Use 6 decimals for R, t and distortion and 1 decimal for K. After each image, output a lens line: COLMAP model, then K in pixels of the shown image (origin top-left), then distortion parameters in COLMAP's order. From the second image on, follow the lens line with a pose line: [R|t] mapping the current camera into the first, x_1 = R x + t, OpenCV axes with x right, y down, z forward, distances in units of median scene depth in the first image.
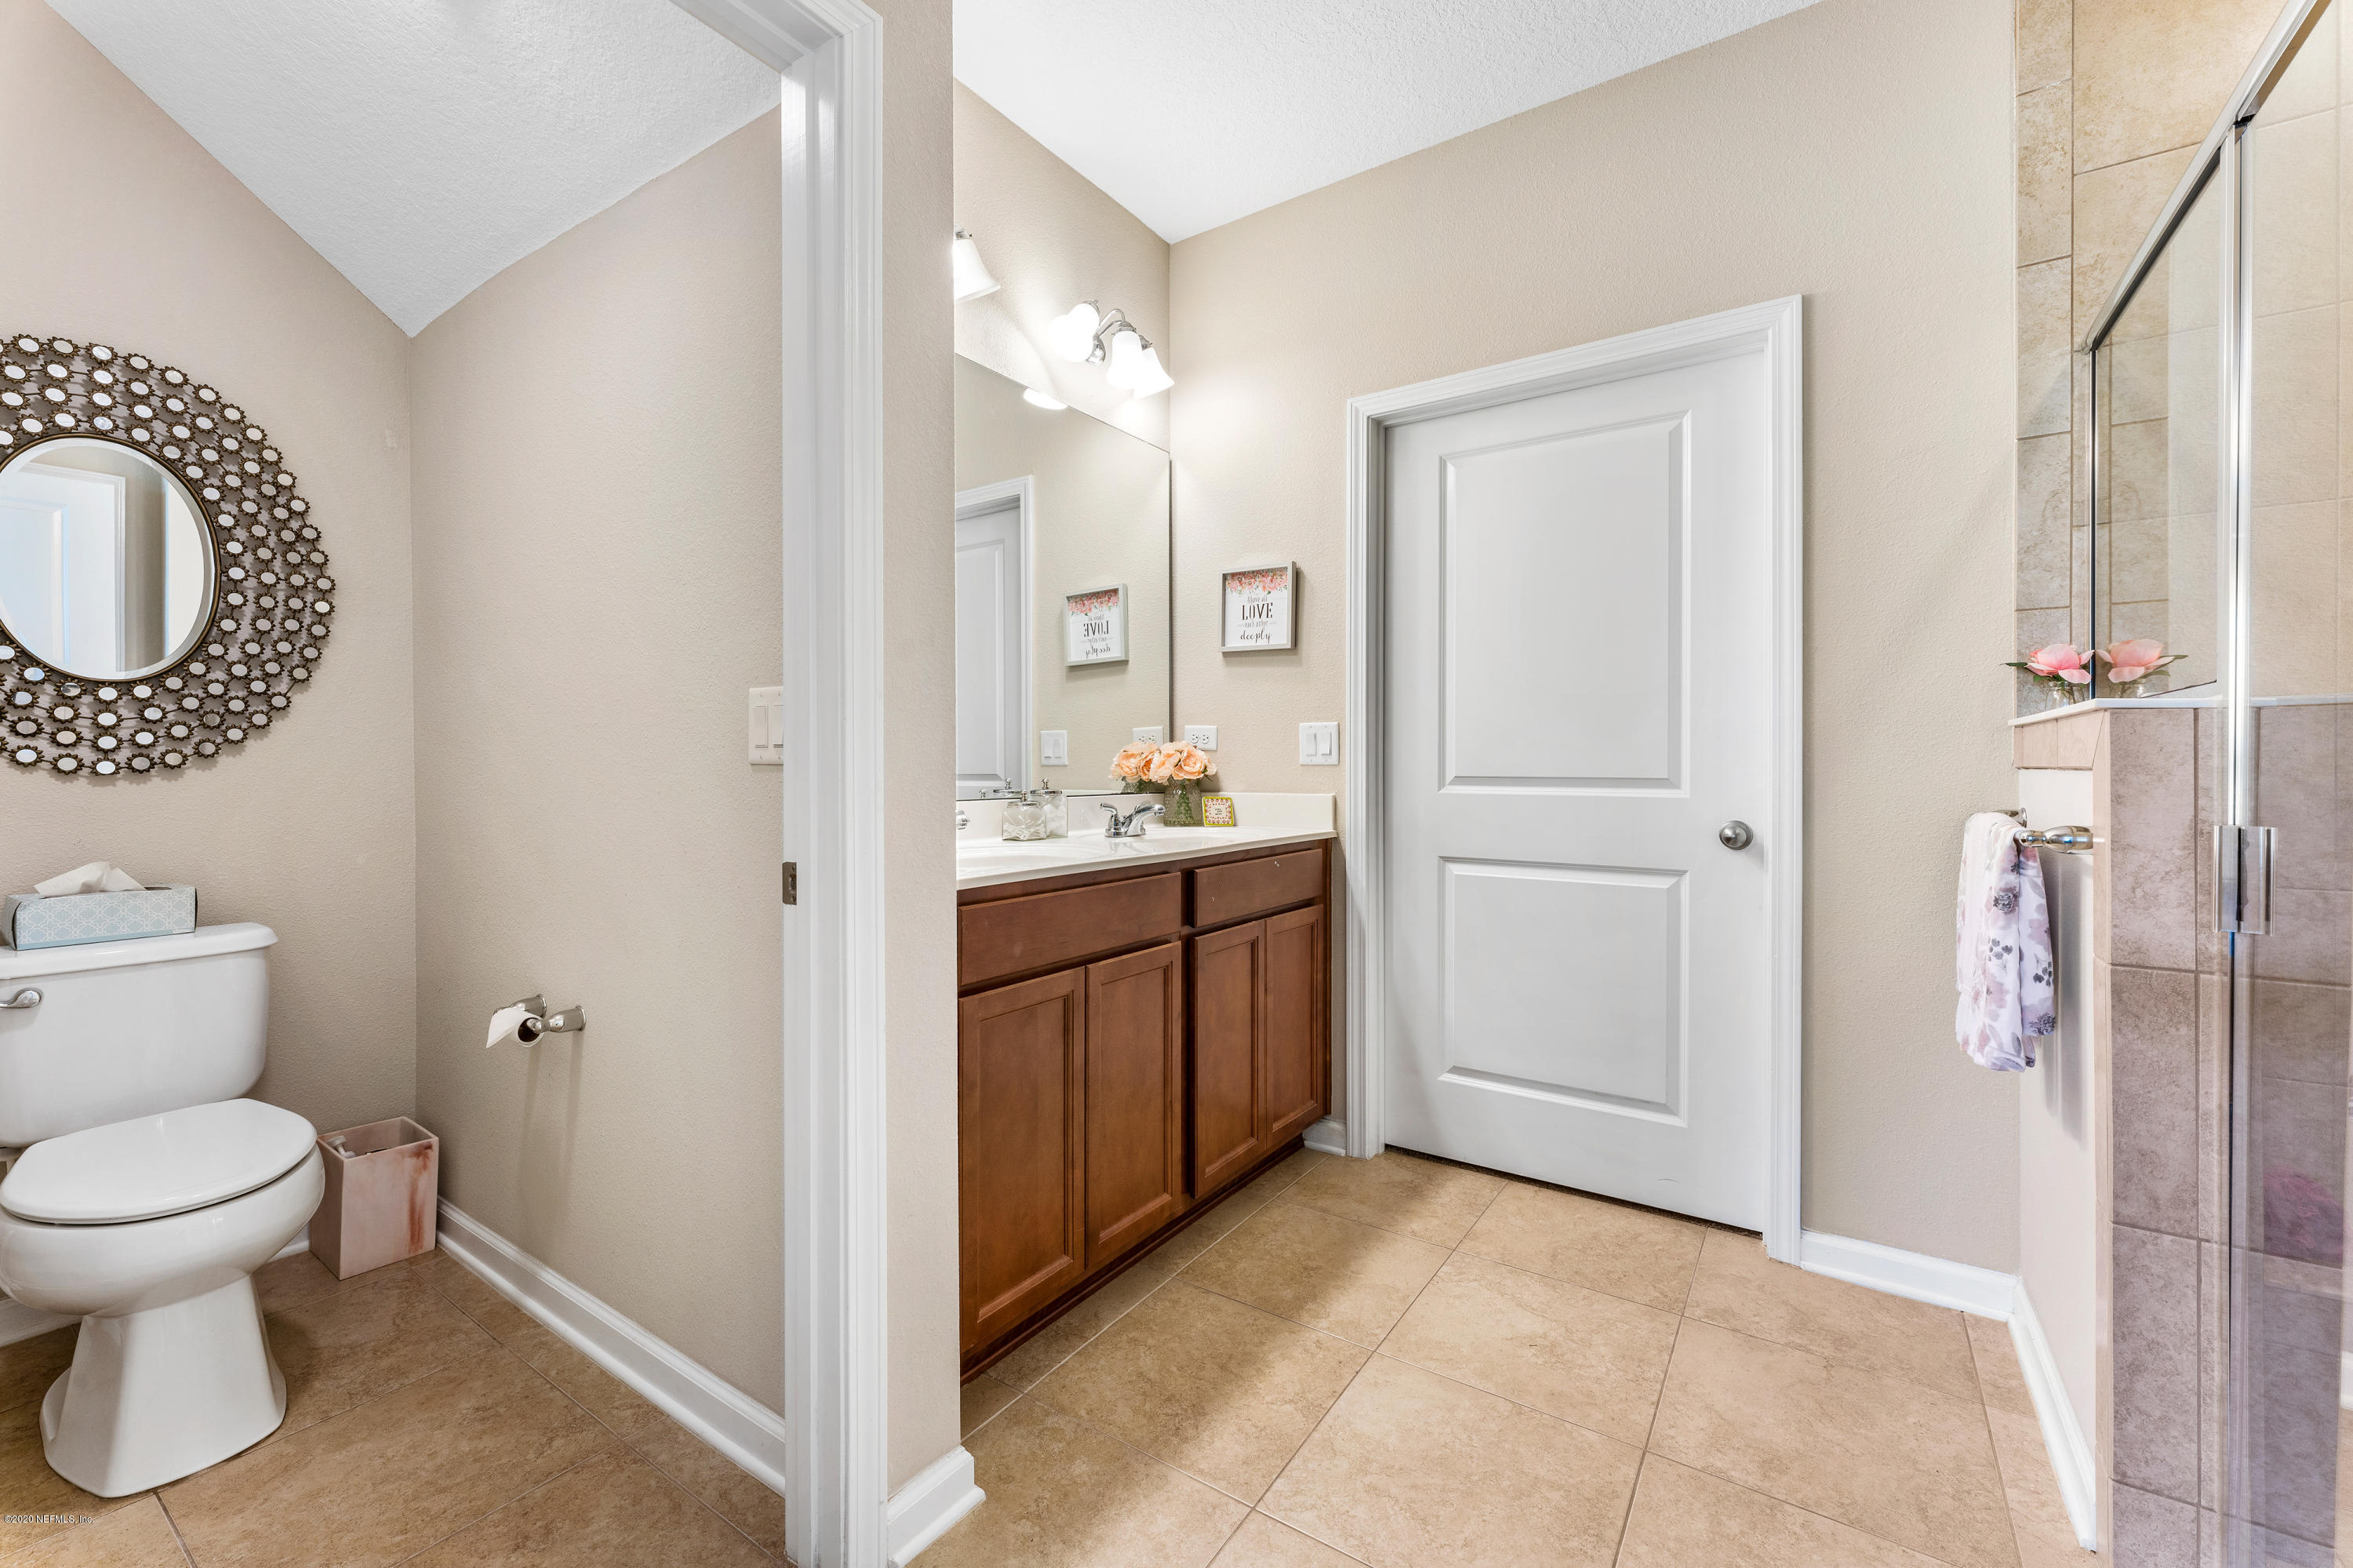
lens RADIAL K [[958.8, 0, 1139.0], [0, 958.8, 766.4], [0, 0, 1]] dist [-0.002548, -0.001234]
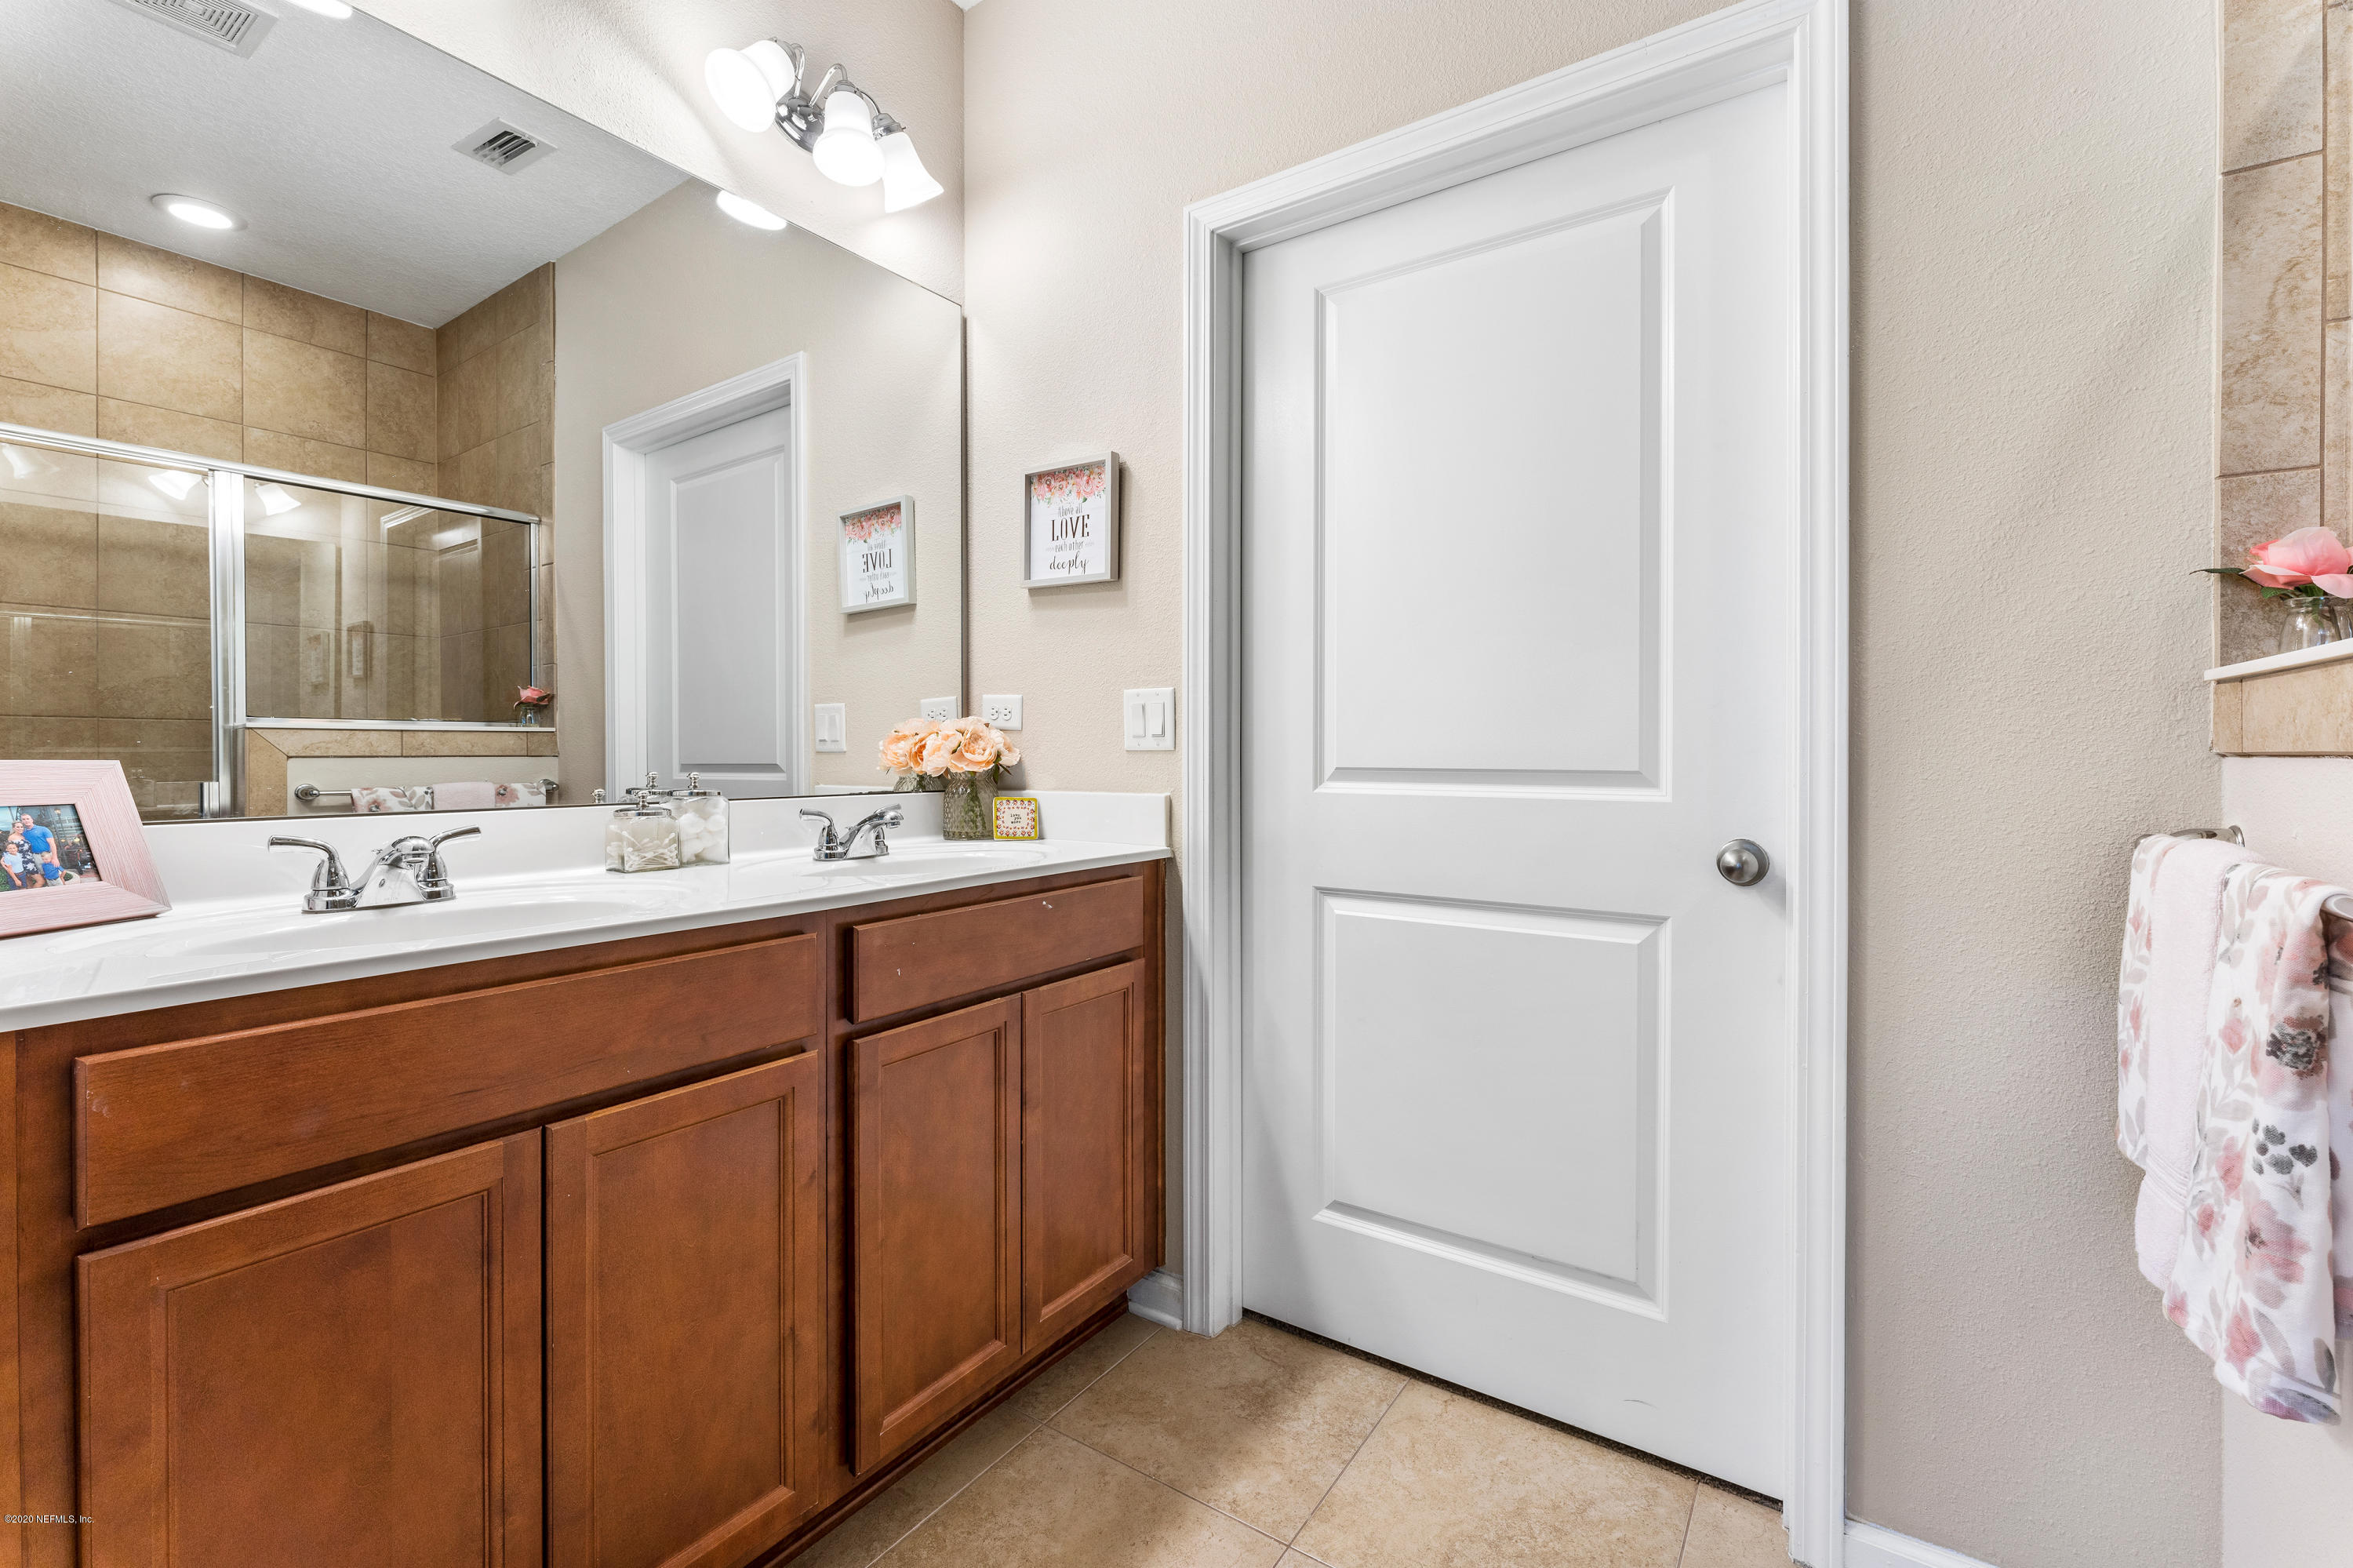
lens RADIAL K [[1016.7, 0, 1185.0], [0, 1016.7, 757.0], [0, 0, 1]] dist [-0.002643, -0.000814]
pose [[0.999147, -0.000655, 0.041295, 0.238083], [0.000515, 0.999994, 0.003418, 0.000587], [-0.041297, -0.003393, 0.999141, 0.361410]]
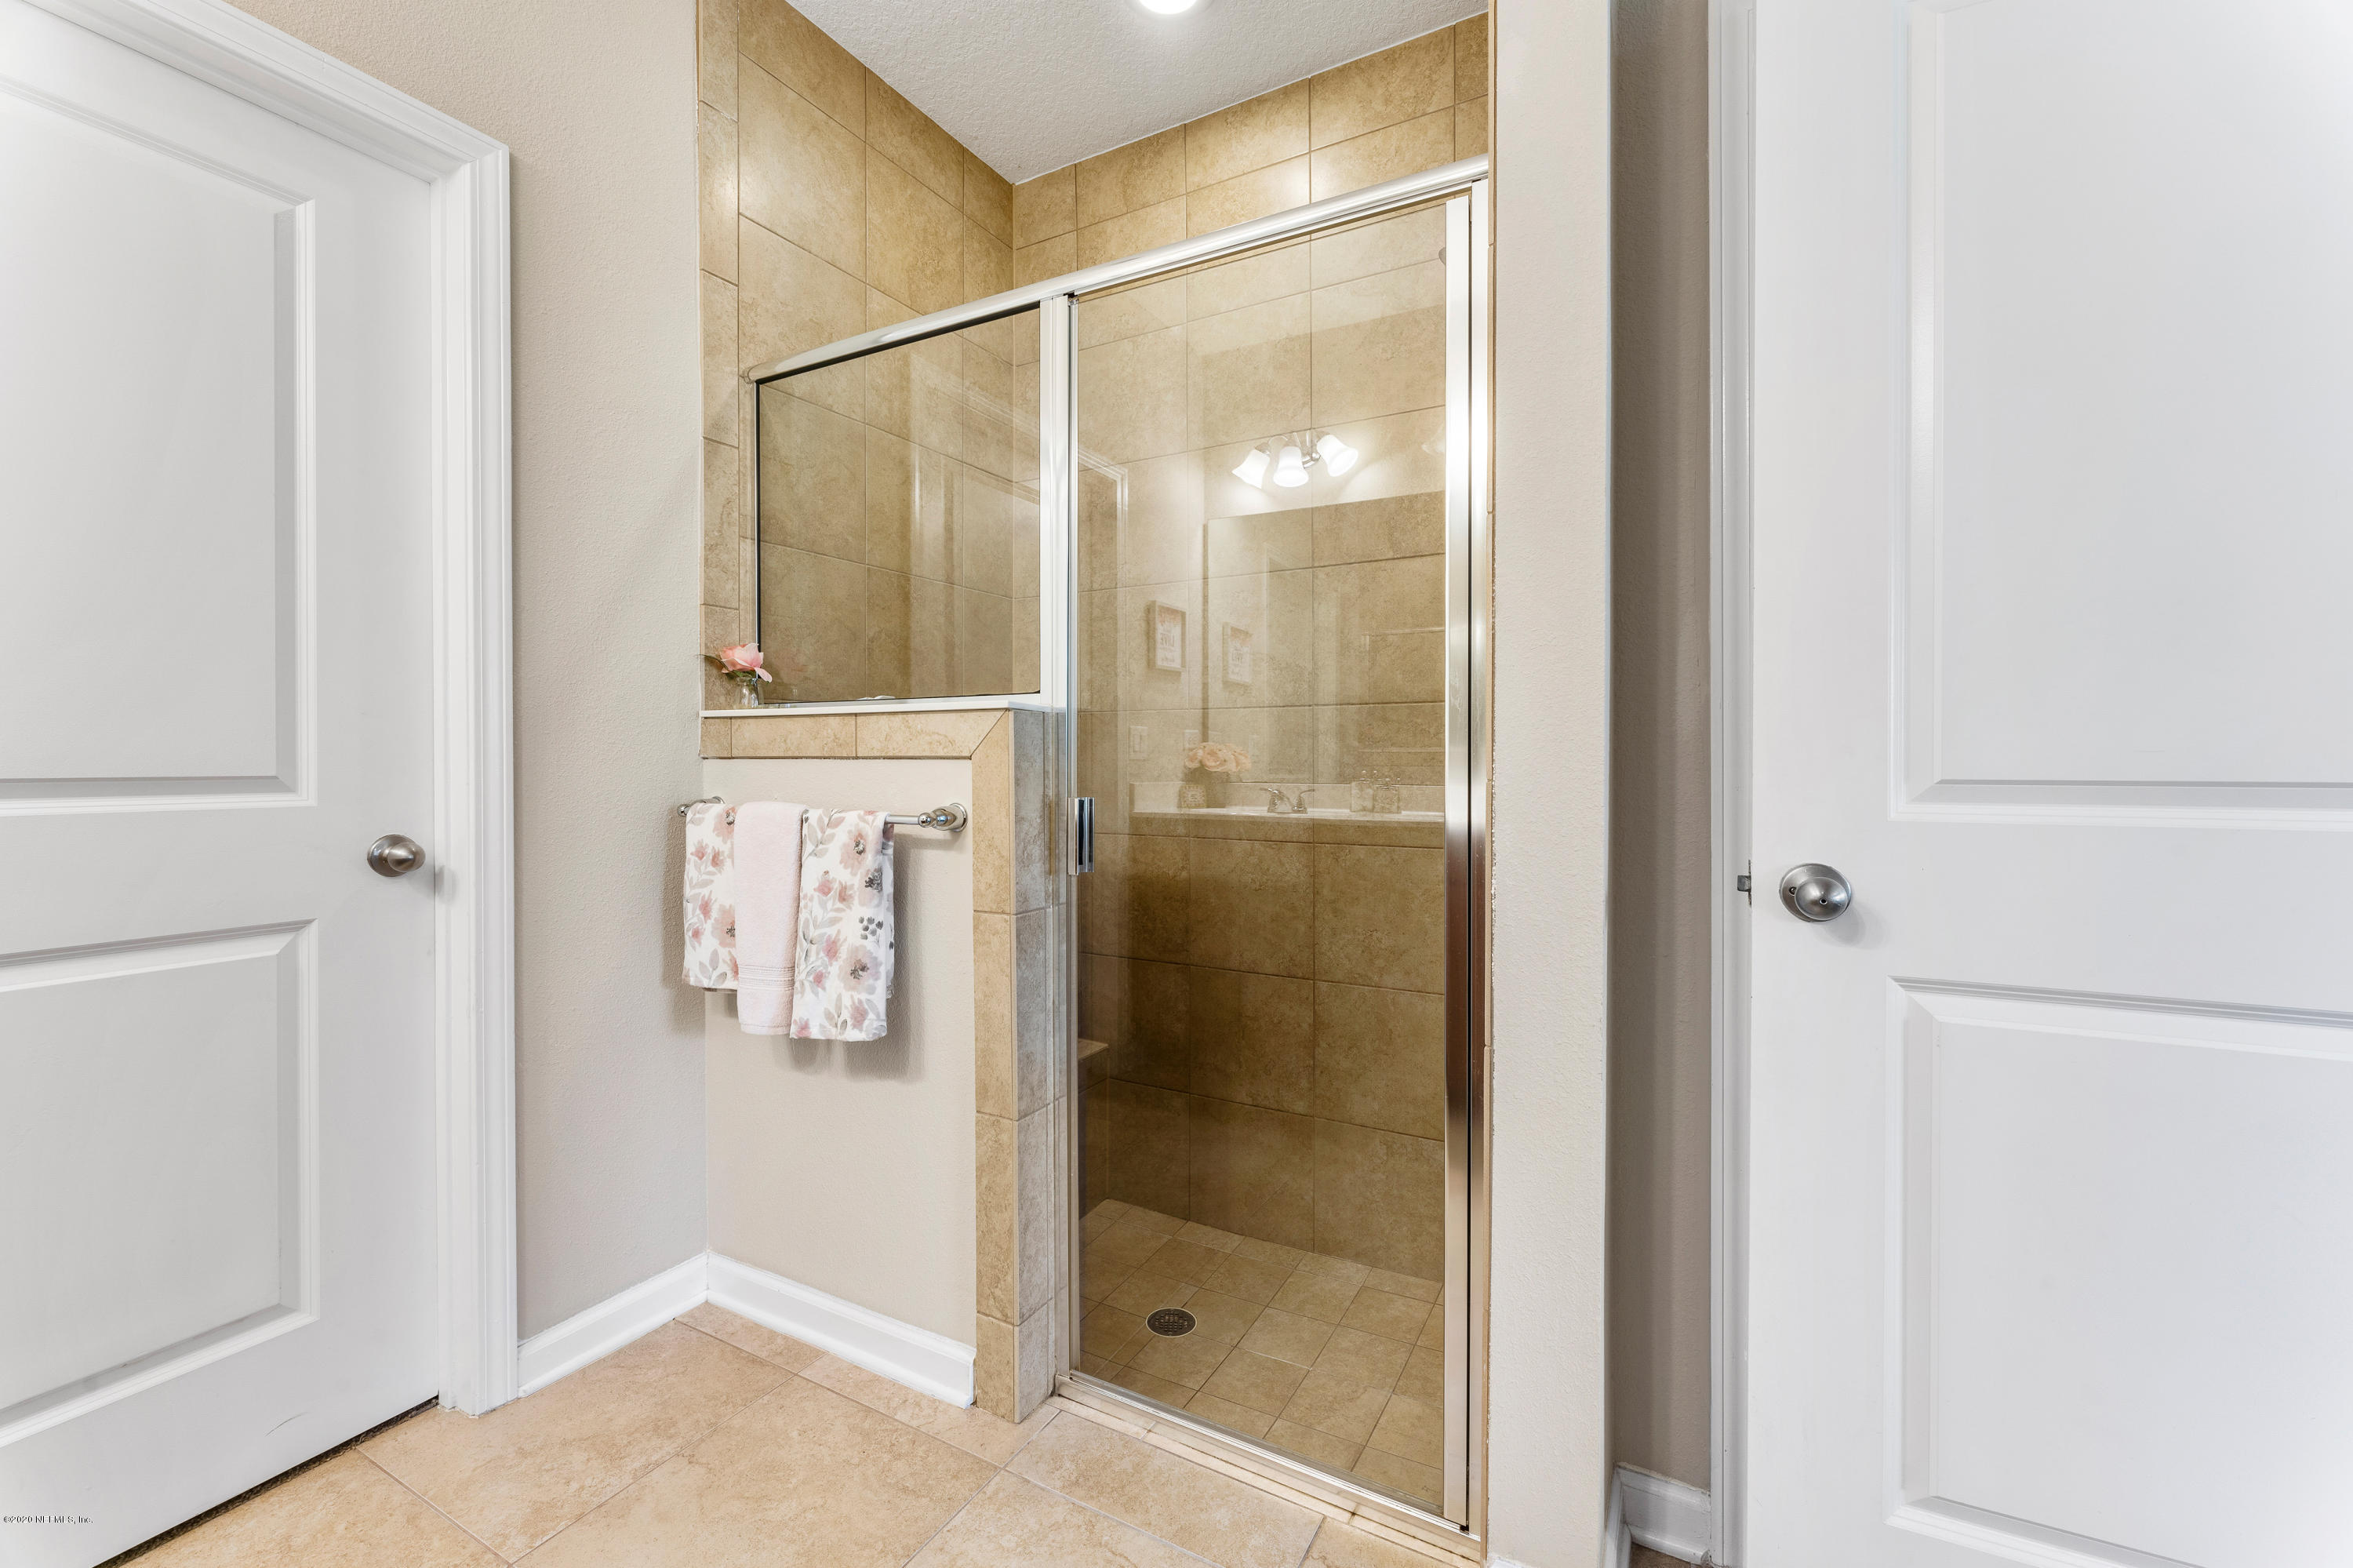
lens RADIAL K [[958.8, 0, 1159.3], [0, 958.8, 762.4], [0, 0, 1]] dist [-0.002548, -0.001234]
pose [[-0.123374, -0.005431, 0.992345, -0.138455], [0.002247, 0.999981, 0.005753, 0.001260], [-0.992358, 0.002940, -0.123360, 0.546191]]
